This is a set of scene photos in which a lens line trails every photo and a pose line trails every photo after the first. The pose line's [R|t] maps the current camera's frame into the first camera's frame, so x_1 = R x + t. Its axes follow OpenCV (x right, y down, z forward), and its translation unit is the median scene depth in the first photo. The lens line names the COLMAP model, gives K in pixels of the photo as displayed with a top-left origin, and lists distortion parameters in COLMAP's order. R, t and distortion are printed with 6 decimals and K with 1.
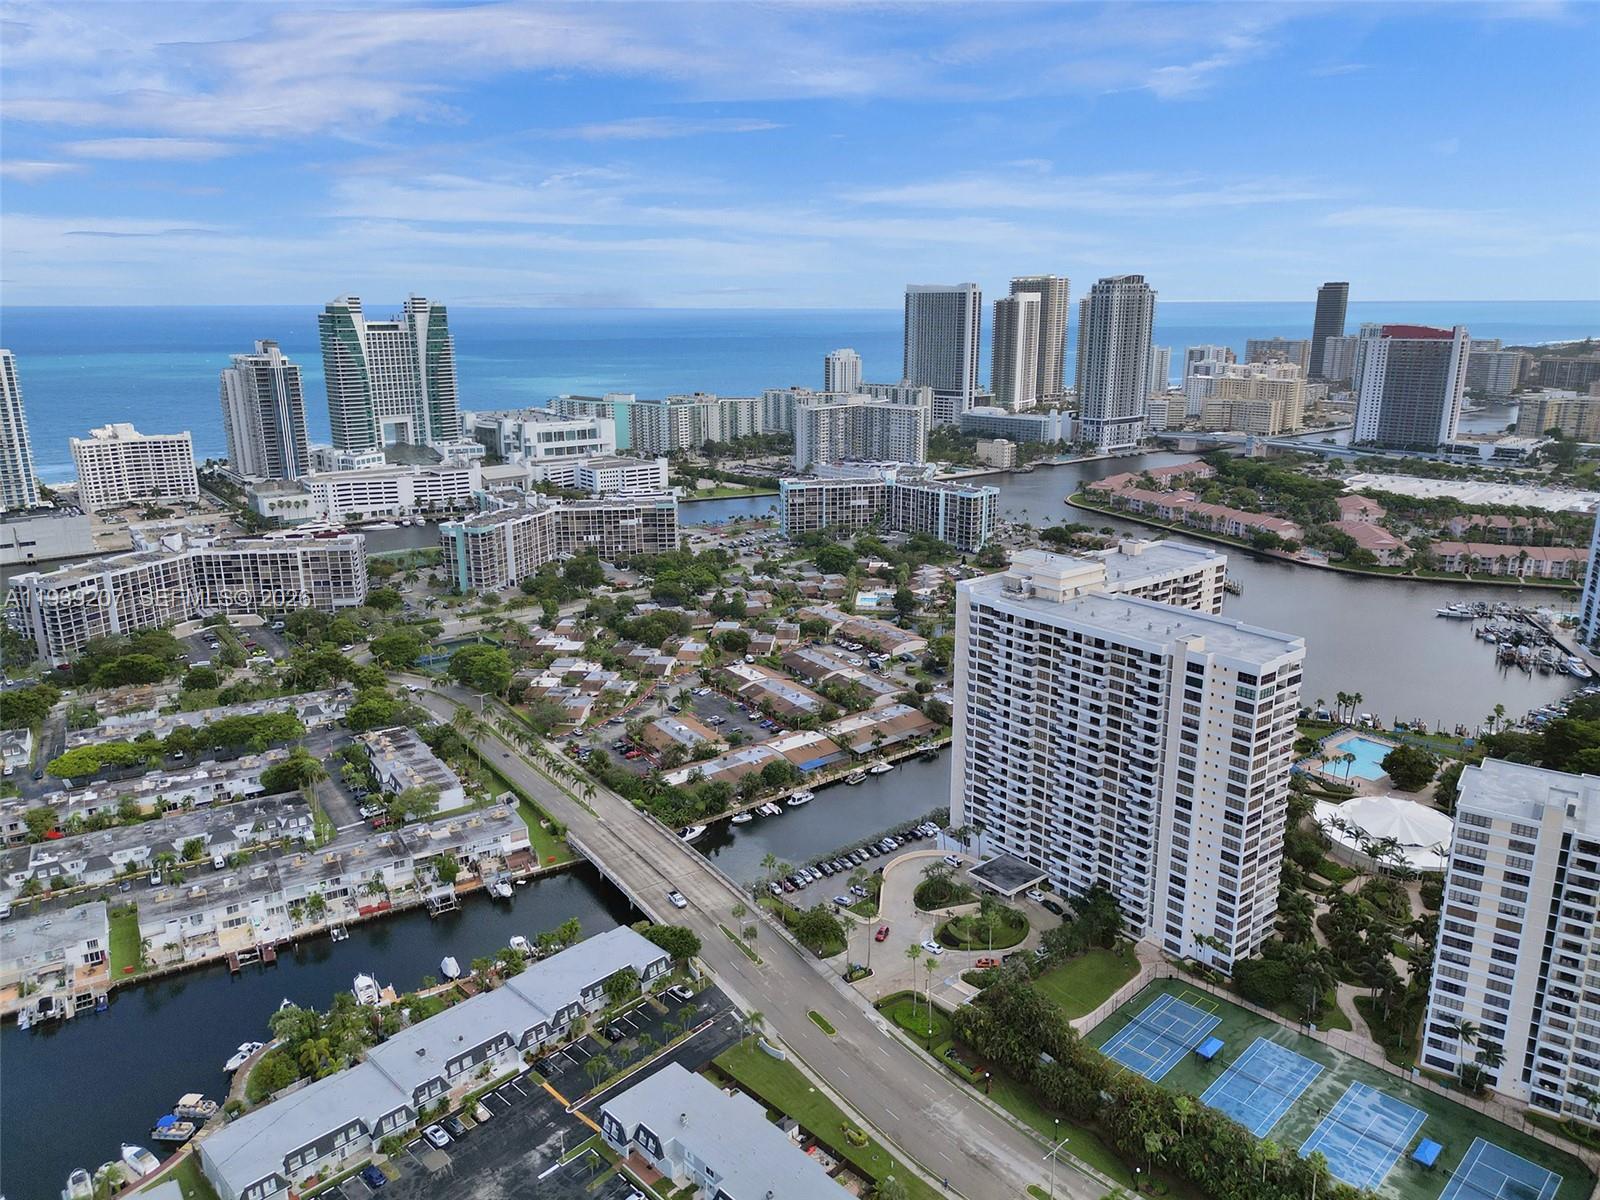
lens RADIAL K [[1121.7, 0, 801.3], [0, 1121.7, 602.2], [0, 0, 1]] dist [0.093287, -0.075487]
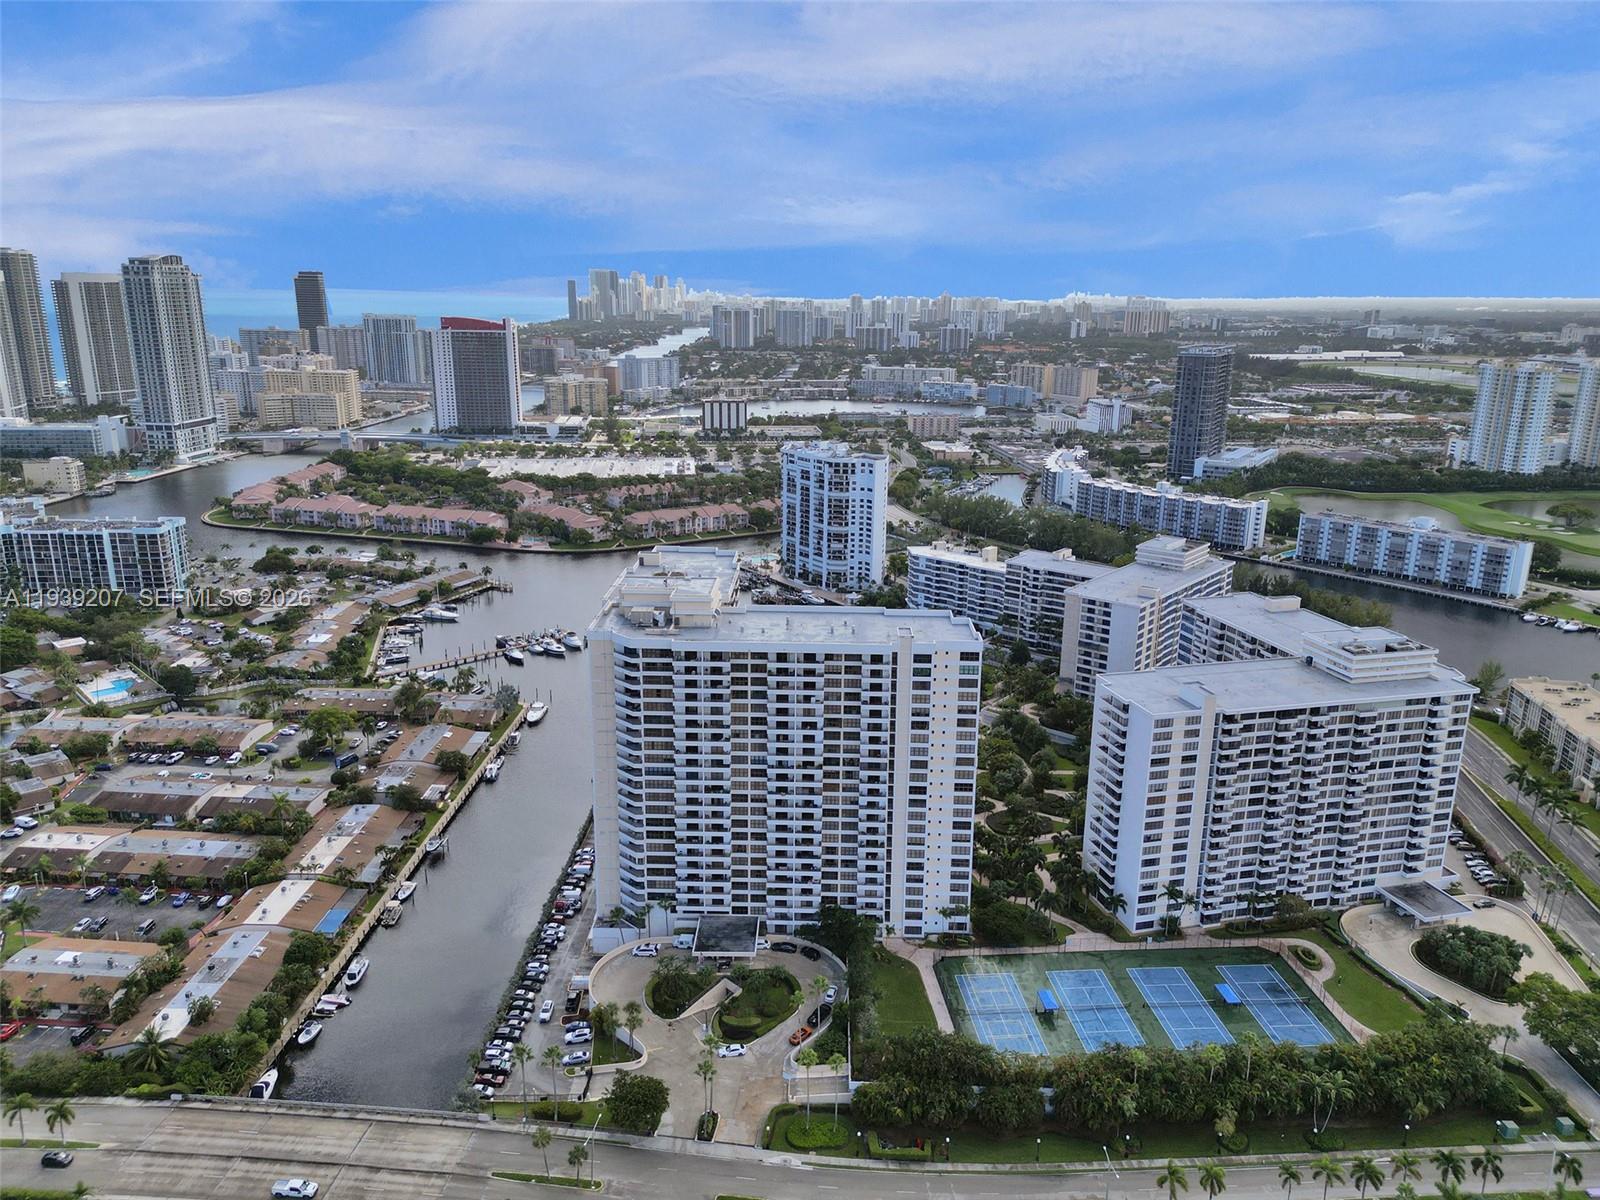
lens RADIAL K [[1127.0, 0, 797.6], [0, 1127.0, 595.4], [0, 0, 1]] dist [0.111222, -0.097495]
pose [[0.642979, -0.189799, 0.741994, -0.350457], [0.187629, 0.978321, 0.087660, -0.080428], [-0.742545, 0.082856, 0.664651, 0.293709]]
